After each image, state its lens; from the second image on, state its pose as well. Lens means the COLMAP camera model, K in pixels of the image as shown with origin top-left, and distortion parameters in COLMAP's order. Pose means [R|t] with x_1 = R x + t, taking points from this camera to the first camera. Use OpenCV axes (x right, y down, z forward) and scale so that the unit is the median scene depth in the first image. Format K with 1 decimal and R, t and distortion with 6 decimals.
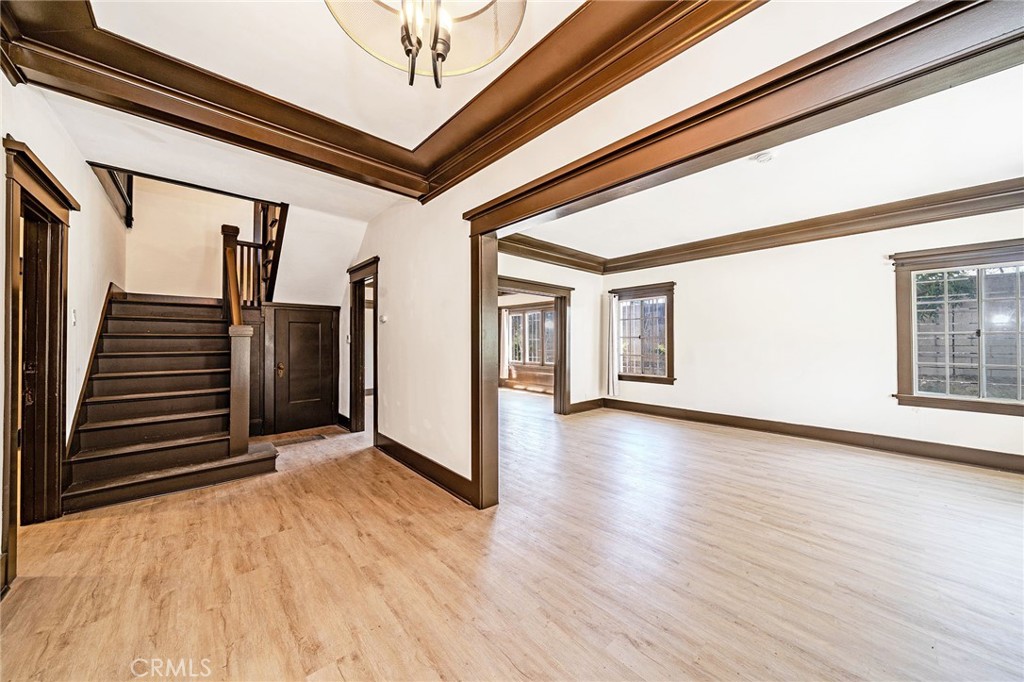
lens RADIAL K [[350.7, 0, 510.5], [0, 350.7, 335.9], [0, 0, 1]] dist [-0.004382, 0.000402]
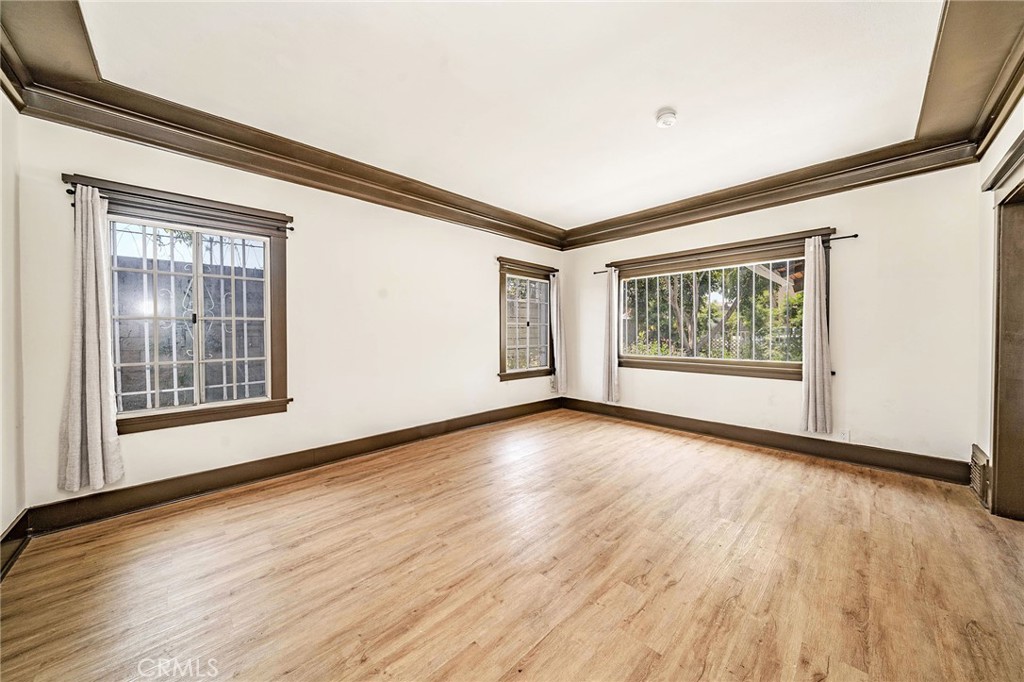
lens RADIAL K [[350.7, 0, 511.2], [0, 350.7, 334.9], [0, 0, 1]] dist [-0.004382, 0.000402]
pose [[-0.037968, -0.006657, 0.999257, -0.069119], [-0.011578, 0.999914, 0.006221, 0.016539], [-0.999212, -0.011333, -0.038042, 0.644074]]
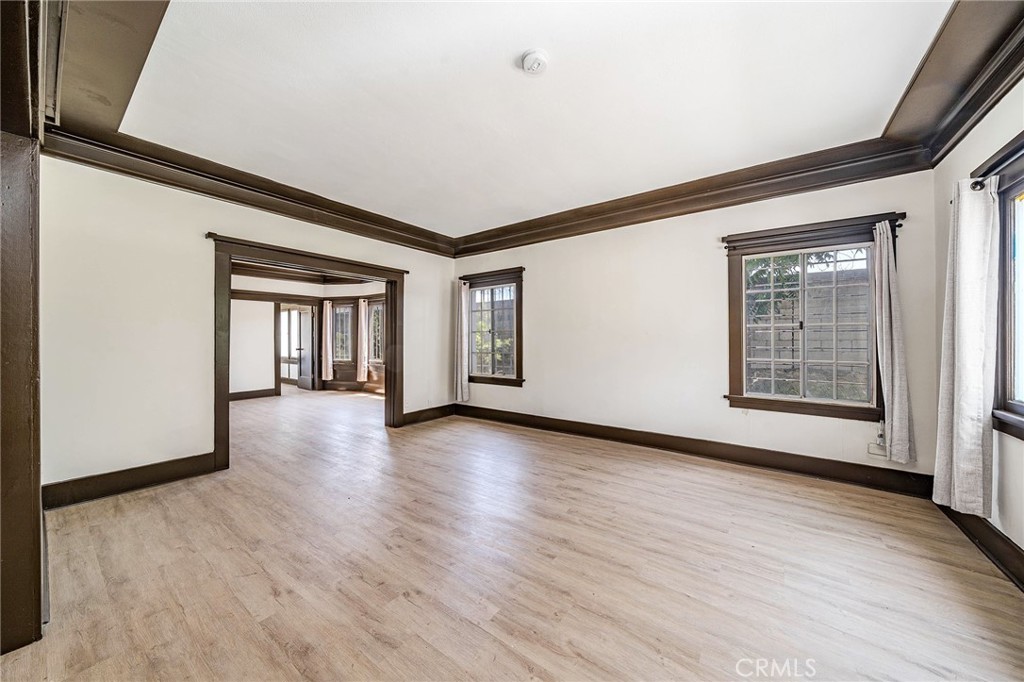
lens RADIAL K [[350.7, 0, 508.4], [0, 350.7, 338.0], [0, 0, 1]] dist [-0.004382, 0.000402]
pose [[0.979469, -0.001237, 0.201593, 0.244836], [-0.001547, 0.999906, 0.013651, 0.007013], [-0.201591, -0.013683, 0.979374, 0.156025]]
